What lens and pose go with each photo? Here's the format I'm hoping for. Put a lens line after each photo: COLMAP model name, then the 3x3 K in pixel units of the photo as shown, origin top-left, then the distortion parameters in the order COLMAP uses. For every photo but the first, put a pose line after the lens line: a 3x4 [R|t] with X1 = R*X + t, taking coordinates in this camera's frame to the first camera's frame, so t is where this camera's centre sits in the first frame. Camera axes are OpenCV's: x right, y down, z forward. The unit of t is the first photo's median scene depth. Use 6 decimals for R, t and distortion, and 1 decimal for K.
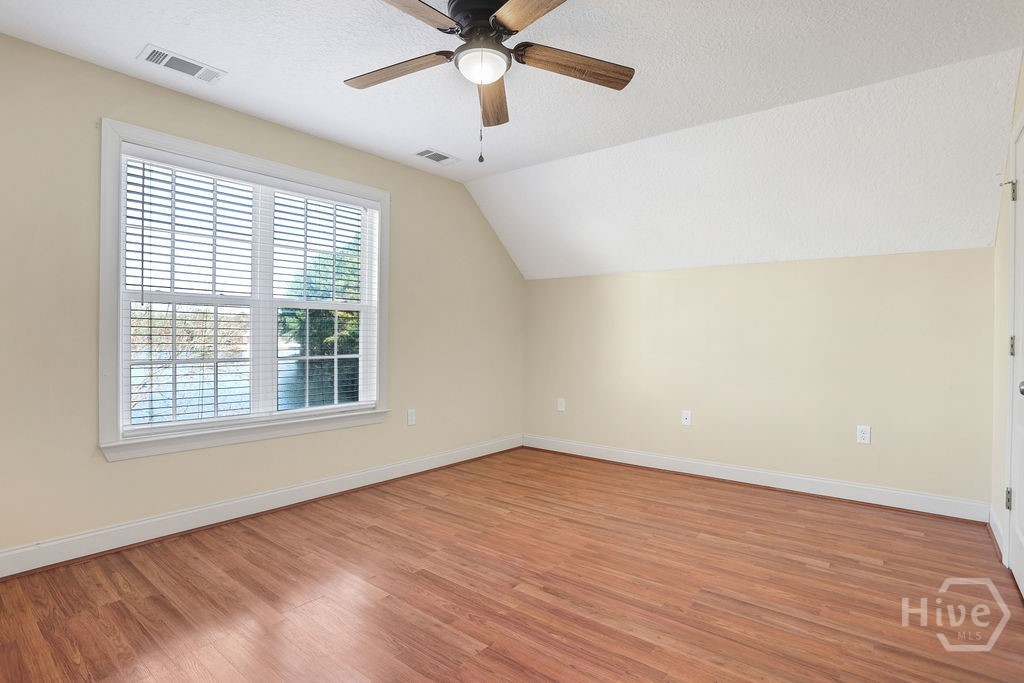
lens RADIAL K [[511.2, 0, 512.7], [0, 511.2, 339.8], [0, 0, 1]] dist [-0.057069, 0.021133]
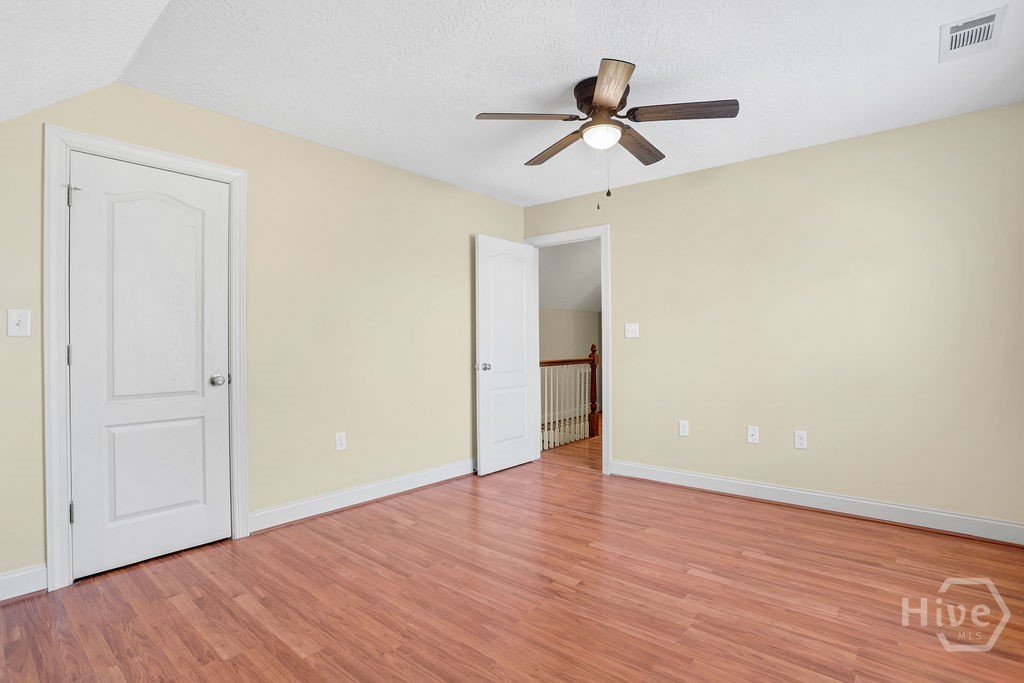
lens RADIAL K [[511.2, 0, 511.0], [0, 511.2, 339.7], [0, 0, 1]] dist [-0.057069, 0.021133]
pose [[-0.999802, -0.003030, 0.019654, 0.122351], [-0.002862, 0.999959, 0.008562, -0.028457], [-0.019679, 0.008504, -0.999770, 1.956951]]
